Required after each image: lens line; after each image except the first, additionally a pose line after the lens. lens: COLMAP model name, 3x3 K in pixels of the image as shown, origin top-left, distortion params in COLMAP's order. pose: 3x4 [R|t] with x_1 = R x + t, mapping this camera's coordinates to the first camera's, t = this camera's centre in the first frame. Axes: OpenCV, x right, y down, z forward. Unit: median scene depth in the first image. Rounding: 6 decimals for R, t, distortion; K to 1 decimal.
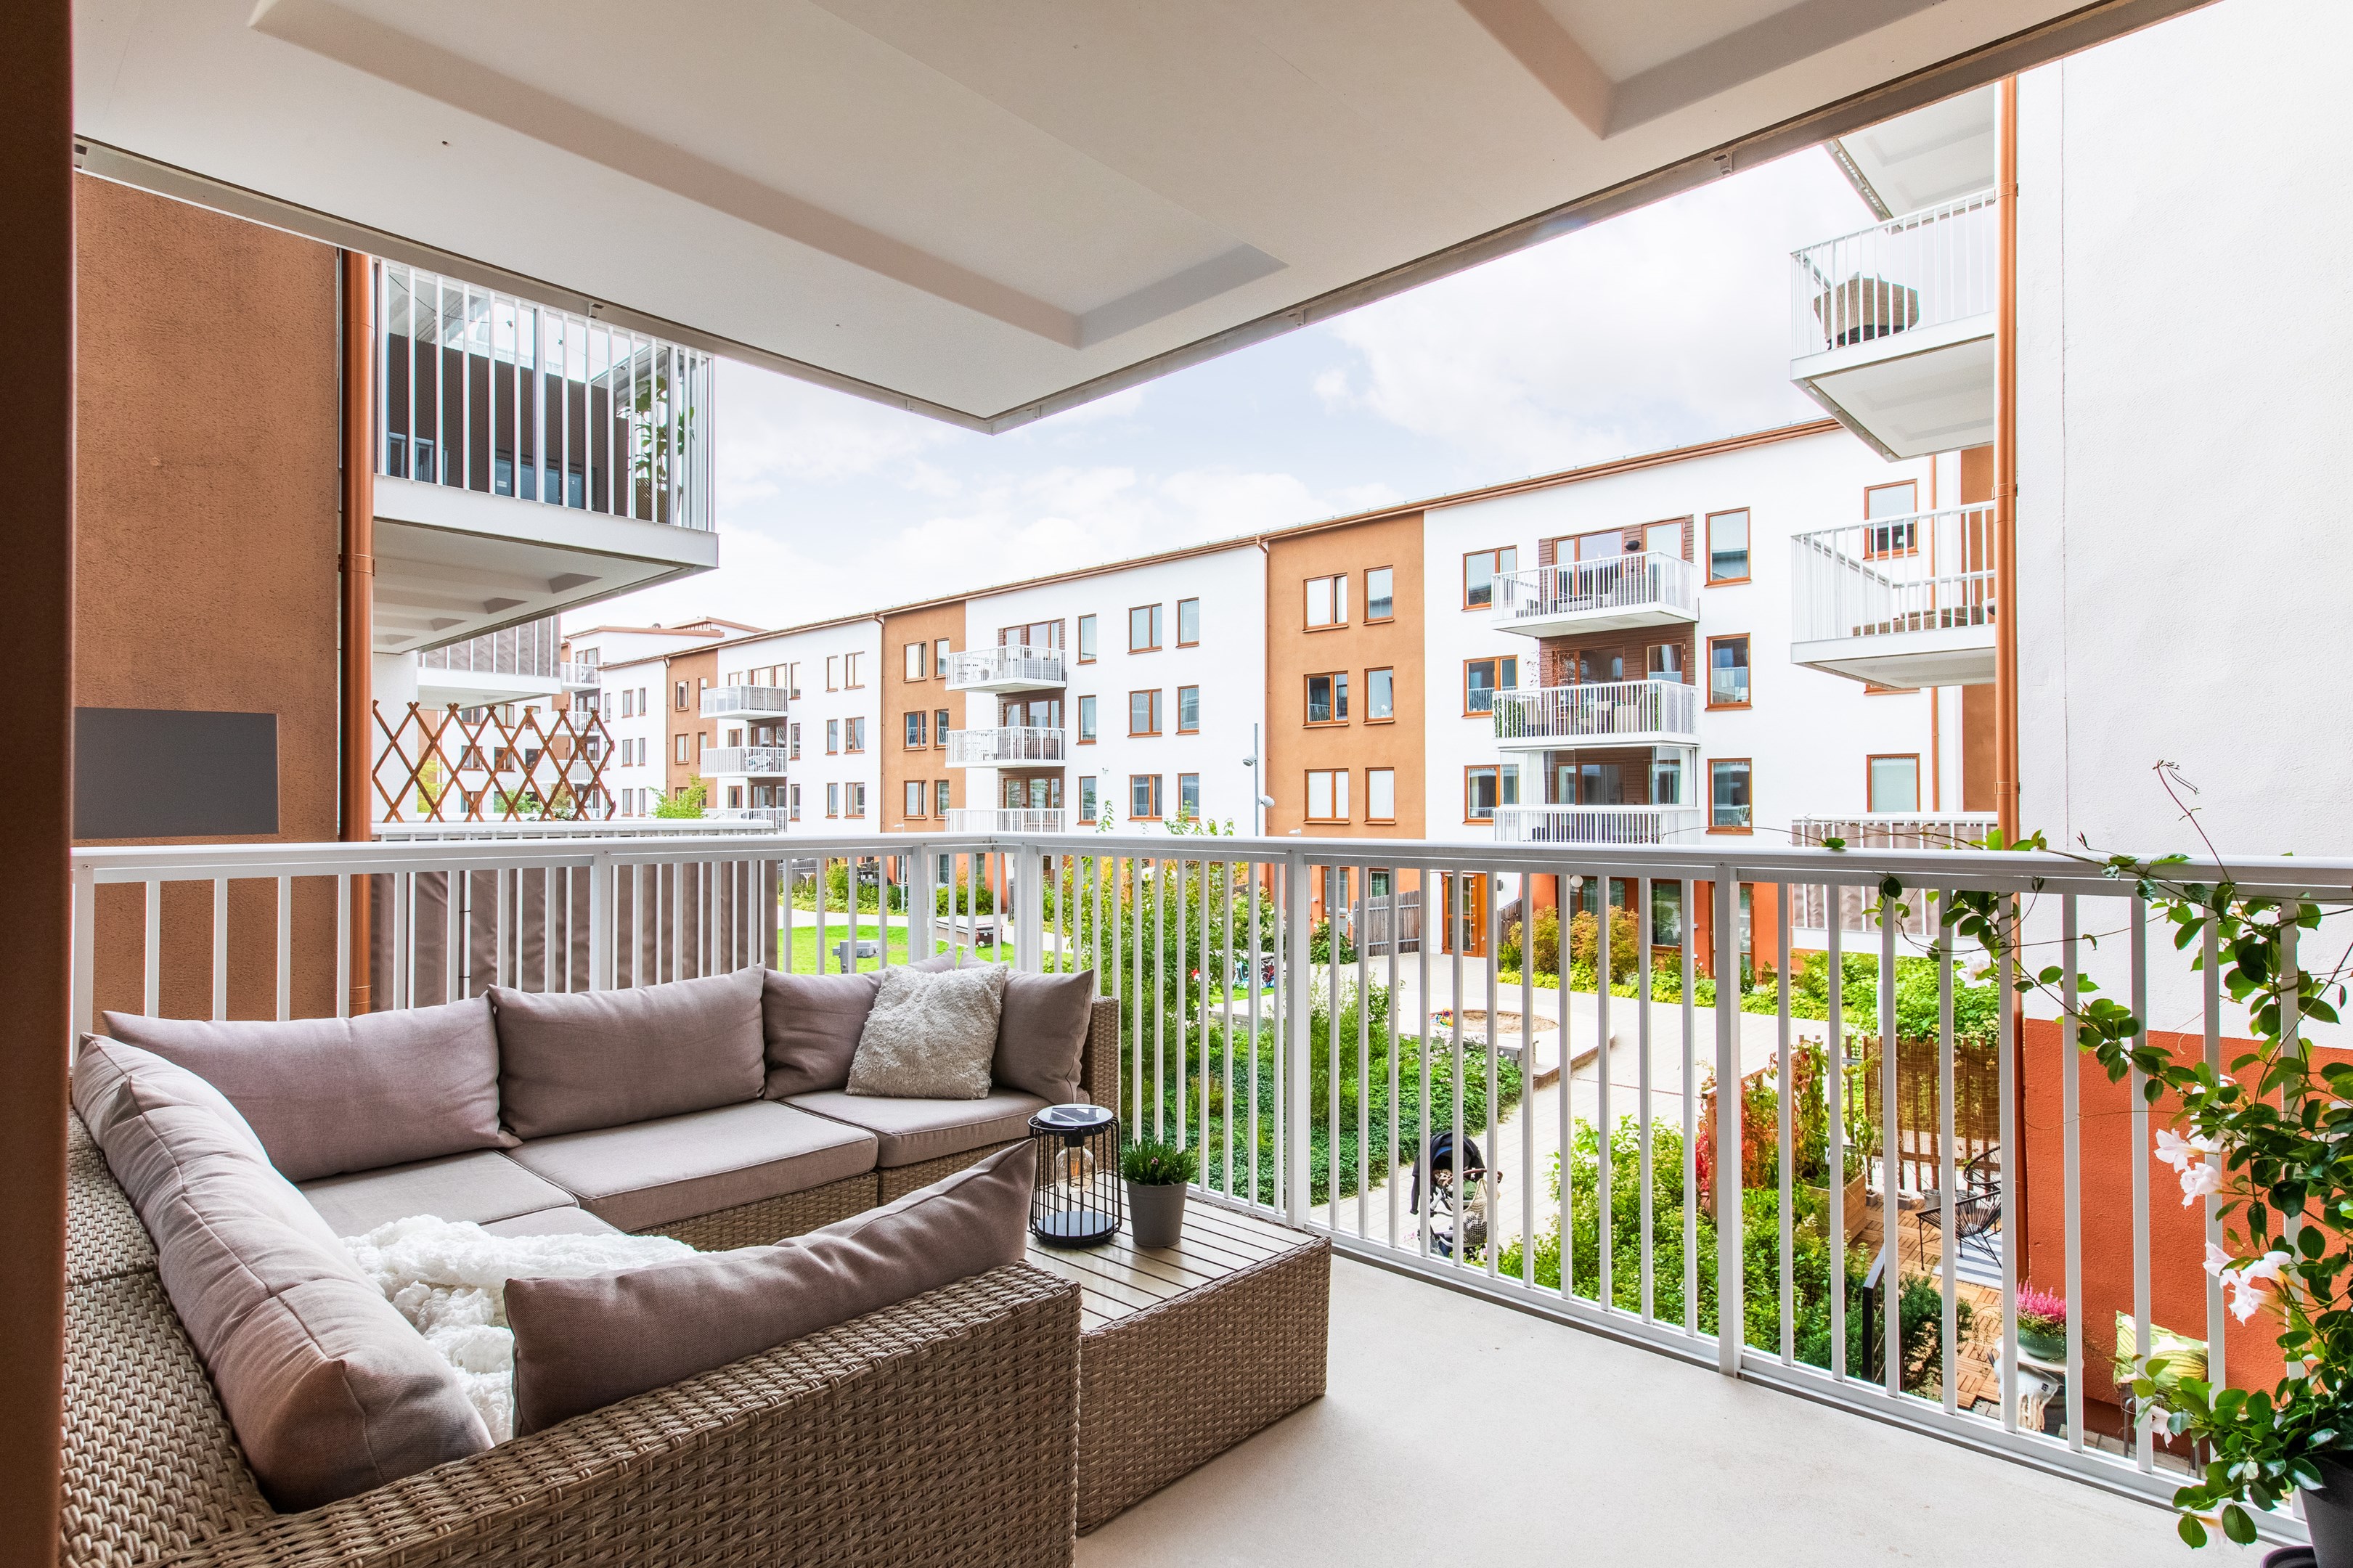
lens RADIAL K [[1224.1, 0, 1168.7], [0, 1224.1, 788.2], [0, 0, 1]] dist [0.000528, 0.001167]
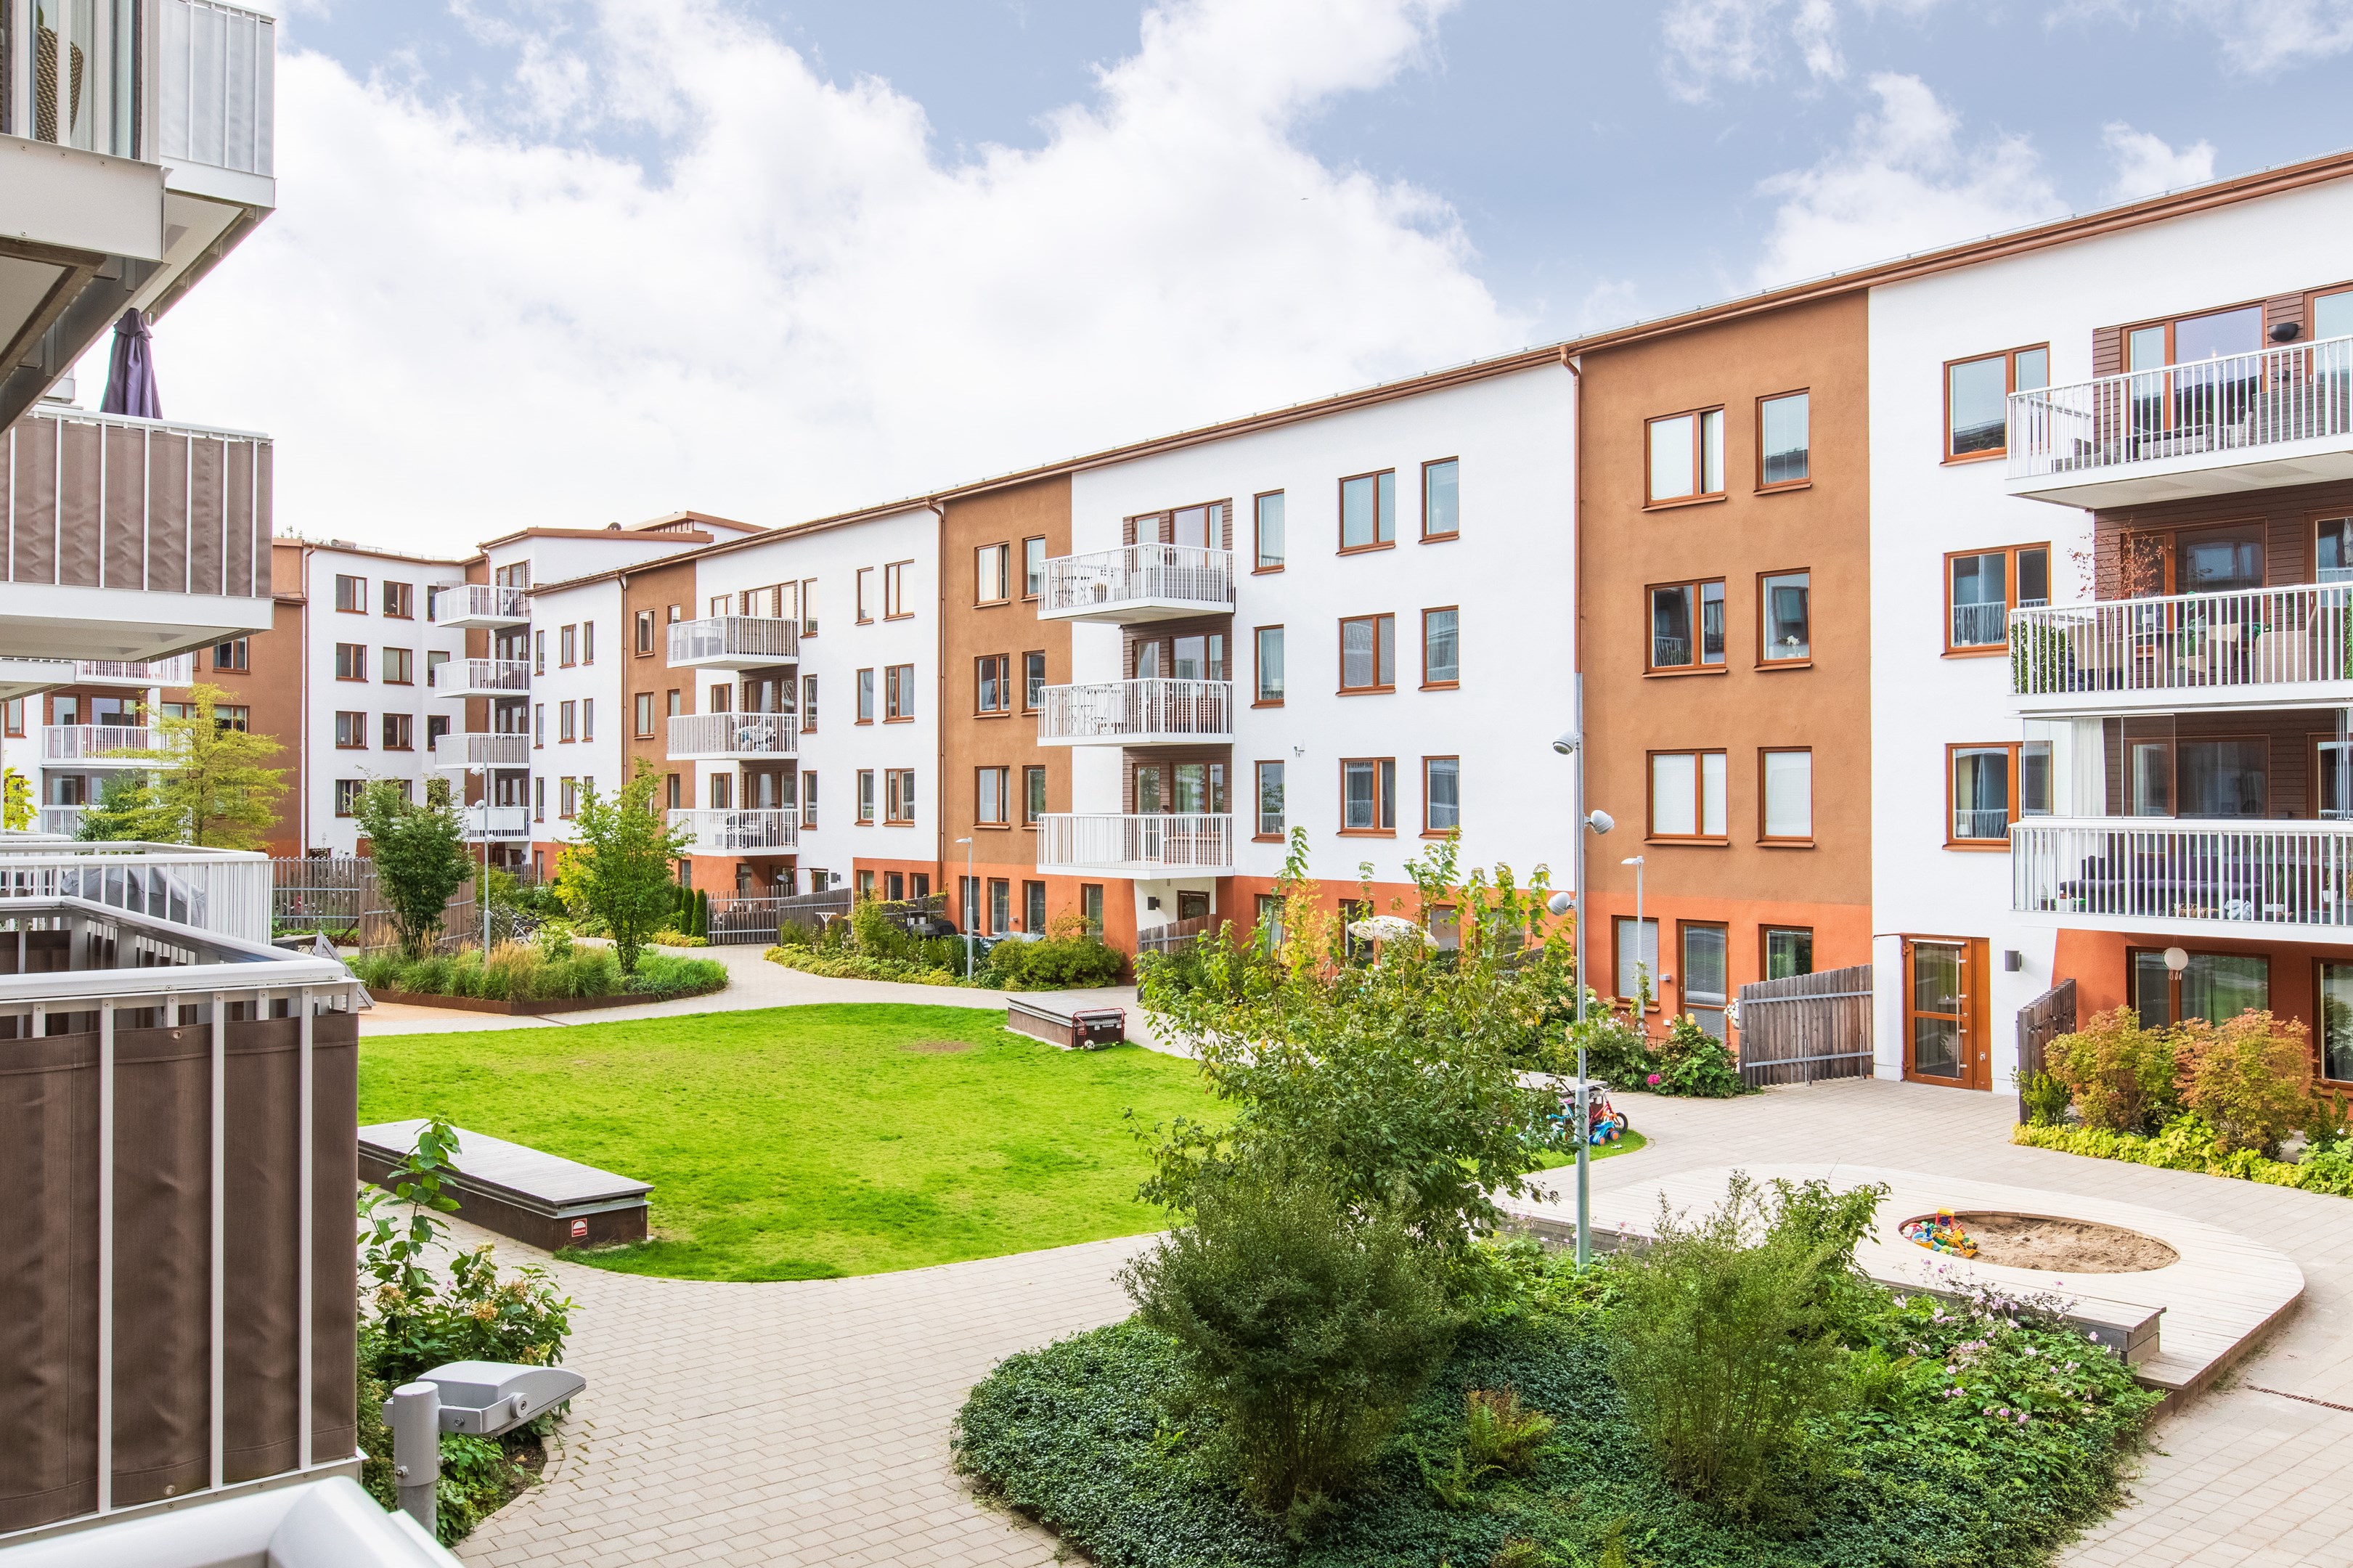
lens RADIAL K [[1842.8, 0, 1167.4], [0, 1842.8, 775.2], [0, 0, 1]] dist [0.020018, 0.002212]
pose [[0.992187, -0.000695, -0.124760, -0.003564], [0.001237, 0.999990, 0.004267, -0.006809], [0.124756, -0.004388, 0.992178, 0.102784]]
